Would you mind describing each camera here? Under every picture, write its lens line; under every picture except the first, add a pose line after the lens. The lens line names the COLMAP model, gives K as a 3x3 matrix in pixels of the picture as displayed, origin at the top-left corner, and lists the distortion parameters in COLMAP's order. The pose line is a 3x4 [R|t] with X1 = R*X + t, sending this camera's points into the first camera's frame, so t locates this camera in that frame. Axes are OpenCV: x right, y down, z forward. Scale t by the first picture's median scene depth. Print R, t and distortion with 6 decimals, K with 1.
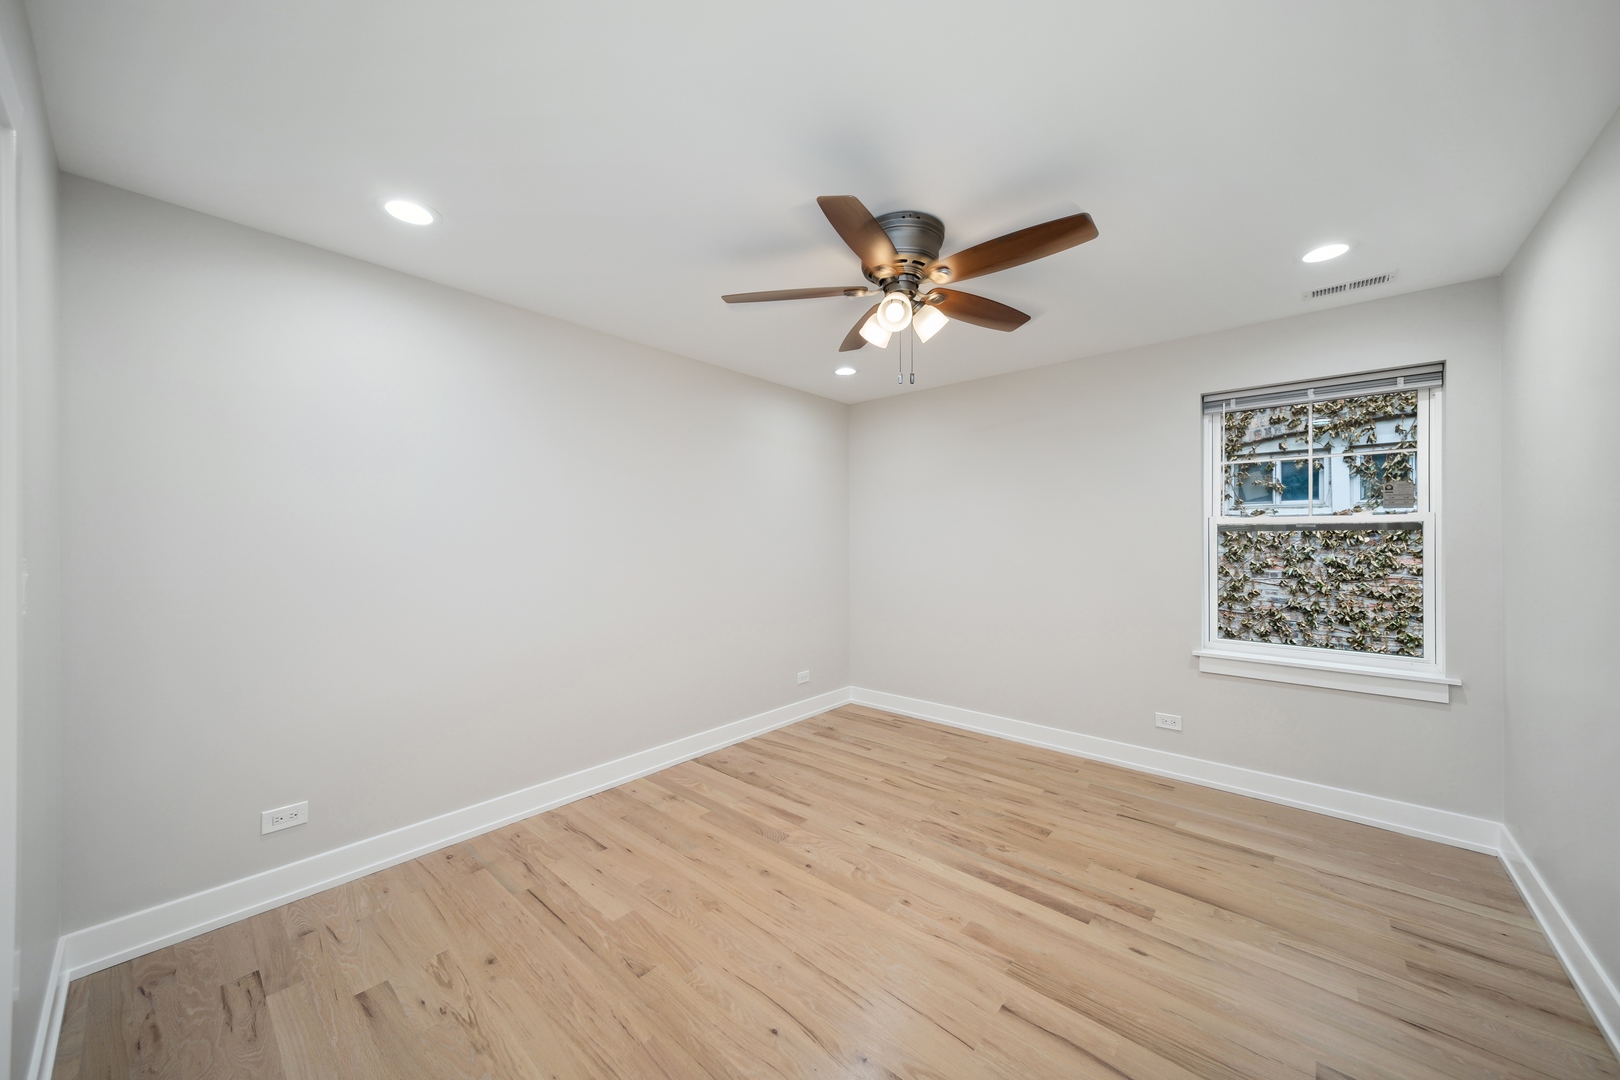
lens RADIAL K [[570.5, 0, 812.0], [0, 570.5, 535.8], [0, 0, 1]] dist [0.000071, 0.000015]
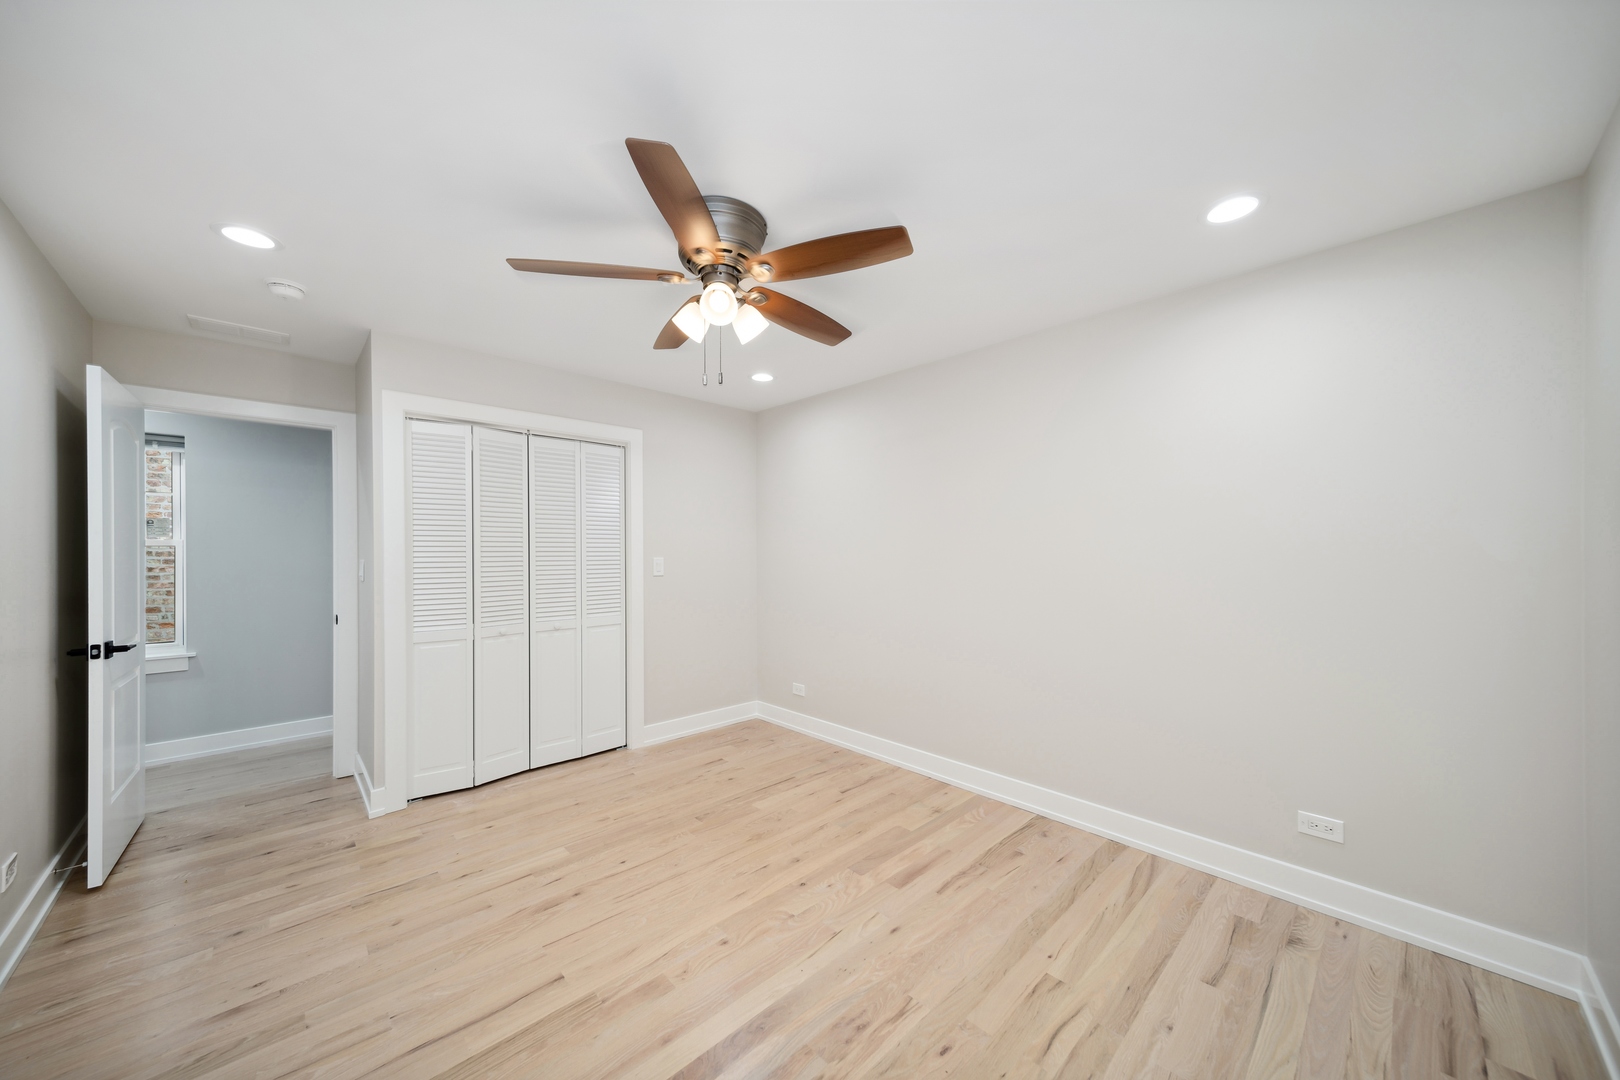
lens RADIAL K [[570.5, 0, 812.0], [0, 570.5, 535.8], [0, 0, 1]] dist [0.000071, 0.000015]
pose [[-0.091419, -0.025049, -0.995497, 0.888595], [0.004201, 0.999665, -0.025540, 0.003425], [0.995804, -0.006516, -0.091283, 1.001106]]
